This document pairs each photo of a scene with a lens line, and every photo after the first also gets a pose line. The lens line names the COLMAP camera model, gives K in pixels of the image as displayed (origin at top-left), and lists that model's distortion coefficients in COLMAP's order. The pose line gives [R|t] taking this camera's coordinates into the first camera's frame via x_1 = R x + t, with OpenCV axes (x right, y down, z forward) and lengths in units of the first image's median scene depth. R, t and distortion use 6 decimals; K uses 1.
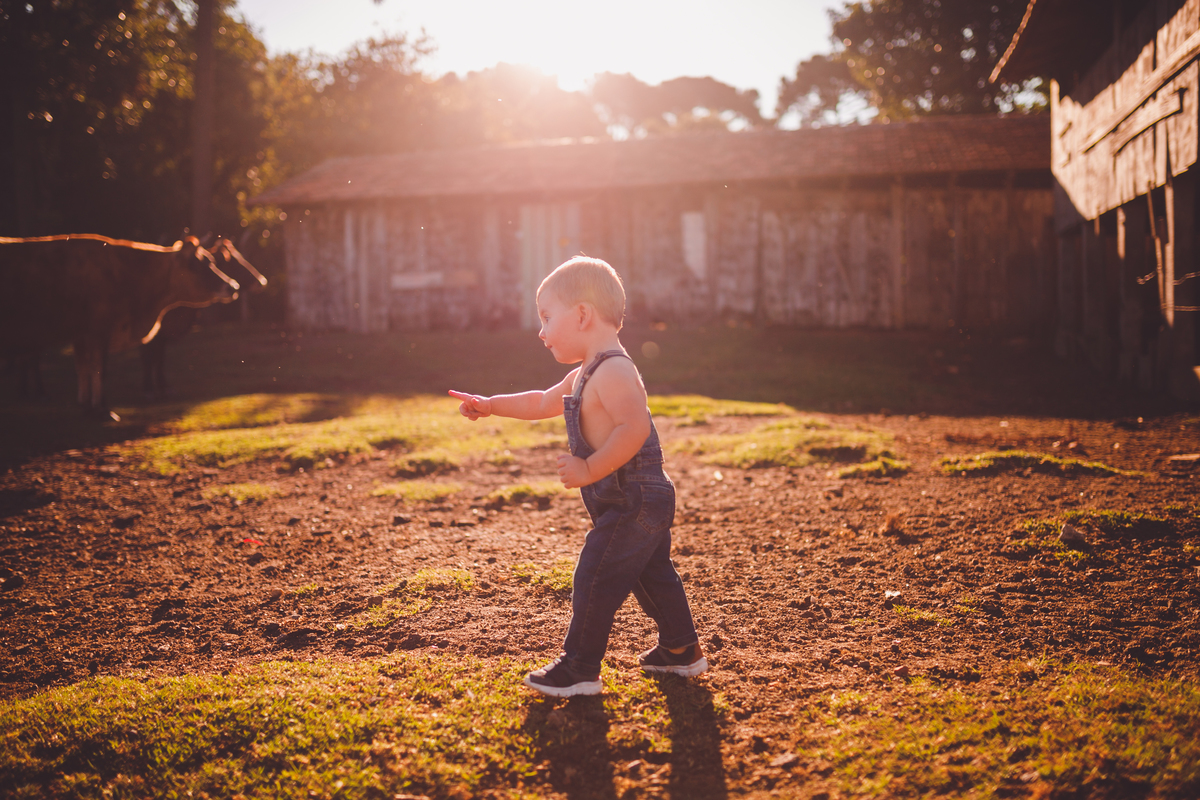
lens RADIAL K [[1170.5, 0, 603.7], [0, 1170.5, 397.9], [0, 0, 1]] dist [-0.033478, 0.000000]
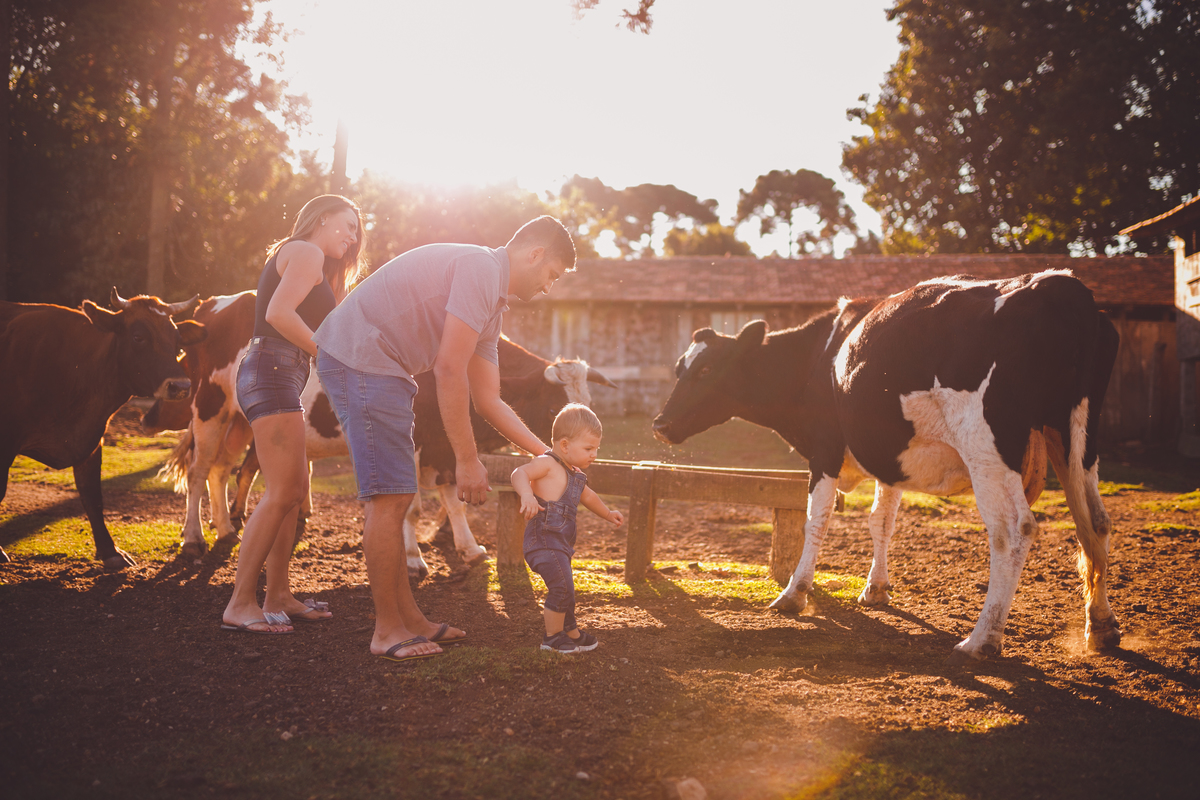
lens RADIAL K [[1170.5, 0, 609.2], [0, 1170.5, 395.4], [0, 0, 1]] dist [-0.033478, 0.000000]
pose [[0.994056, 0.040057, 0.101233, -0.241995], [-0.031811, 0.996142, -0.081793, 0.013615], [-0.104119, 0.078086, 0.991495, -0.118135]]
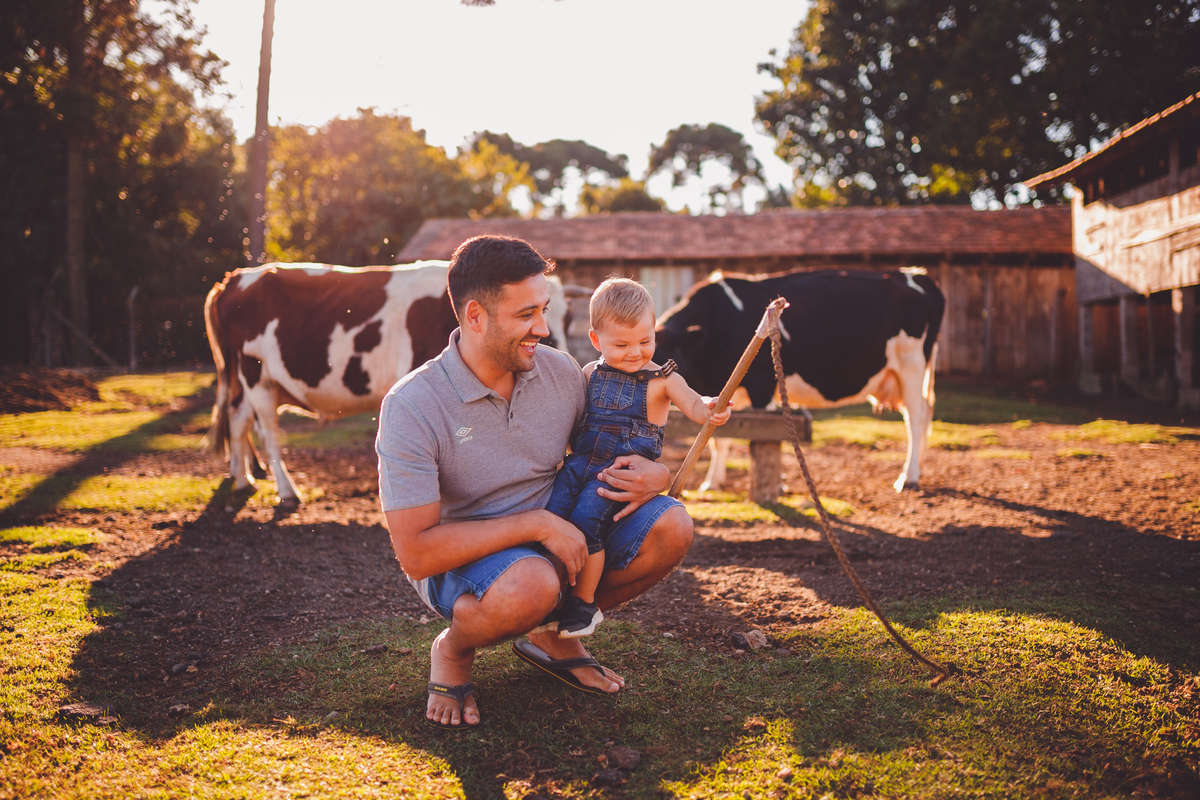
lens RADIAL K [[1170.5, 0, 618.3], [0, 1170.5, 404.5], [0, 0, 1]] dist [-0.033478, 0.000000]
pose [[0.982599, 0.006633, 0.185621, -0.269135], [0.000248, 0.999315, -0.037020, 0.018046], [-0.185739, 0.036422, 0.981924, -0.152815]]
